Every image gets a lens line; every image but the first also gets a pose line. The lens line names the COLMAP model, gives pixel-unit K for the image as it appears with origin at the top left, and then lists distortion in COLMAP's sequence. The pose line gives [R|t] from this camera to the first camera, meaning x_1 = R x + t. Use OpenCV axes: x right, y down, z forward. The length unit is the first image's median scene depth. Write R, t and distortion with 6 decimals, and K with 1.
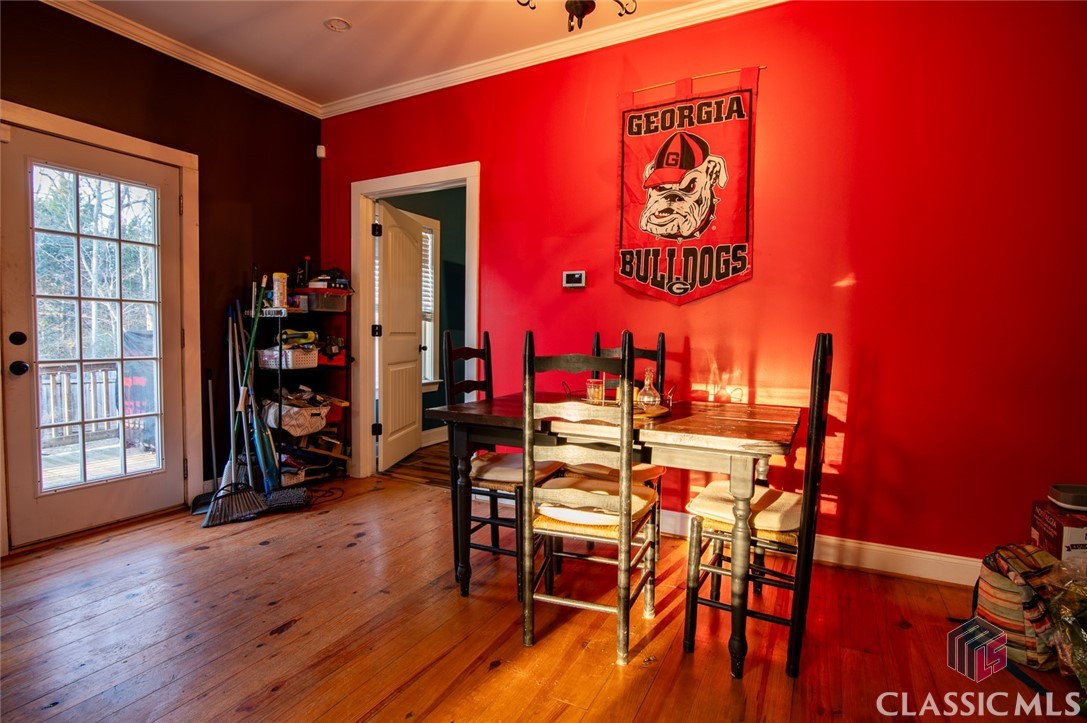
lens RADIAL K [[533.6, 0, 540.0], [0, 533.6, 361.1], [0, 0, 1]] dist [-0.019541, 0.000555]
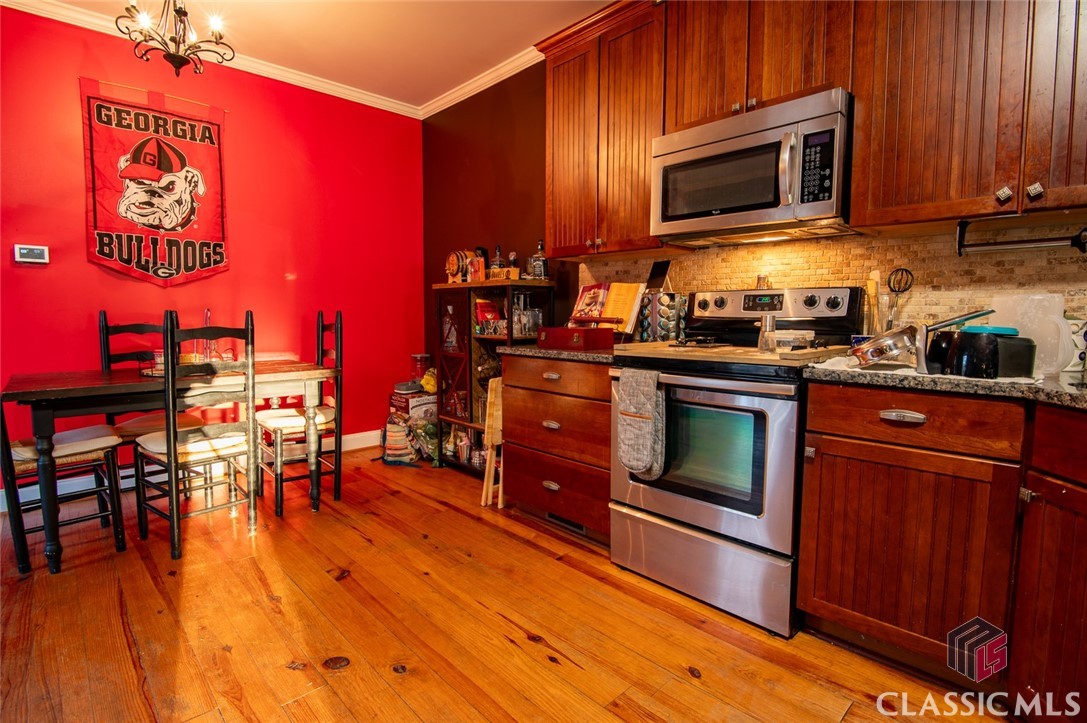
lens RADIAL K [[533.6, 0, 543.0], [0, 533.6, 361.5], [0, 0, 1]] dist [-0.019541, 0.000555]
pose [[0.321990, -0.092828, 0.942181, -0.591727], [0.049284, 0.995476, 0.081236, 0.005007], [-0.945459, 0.020277, 0.325108, -0.164708]]
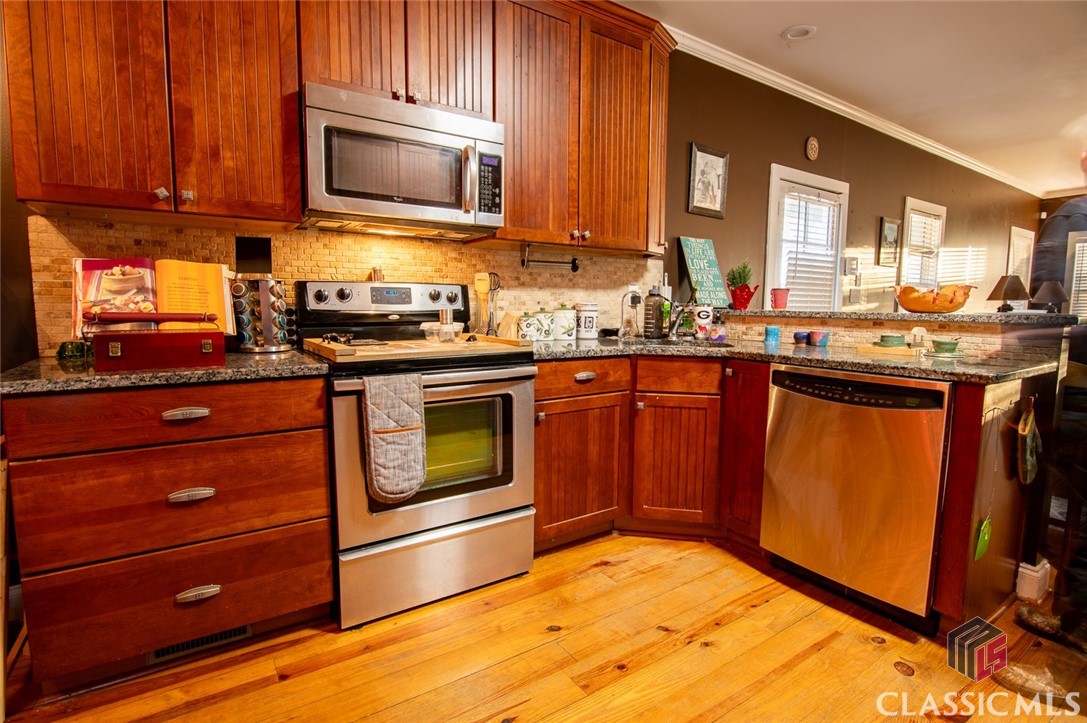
lens RADIAL K [[533.6, 0, 543.5], [0, 533.6, 362.2], [0, 0, 1]] dist [-0.019541, 0.000555]
pose [[-0.881069, -0.064686, 0.468544, -0.299459], [0.010569, 0.987664, 0.156229, -0.026839], [-0.472870, 0.142600, -0.869517, 0.397921]]
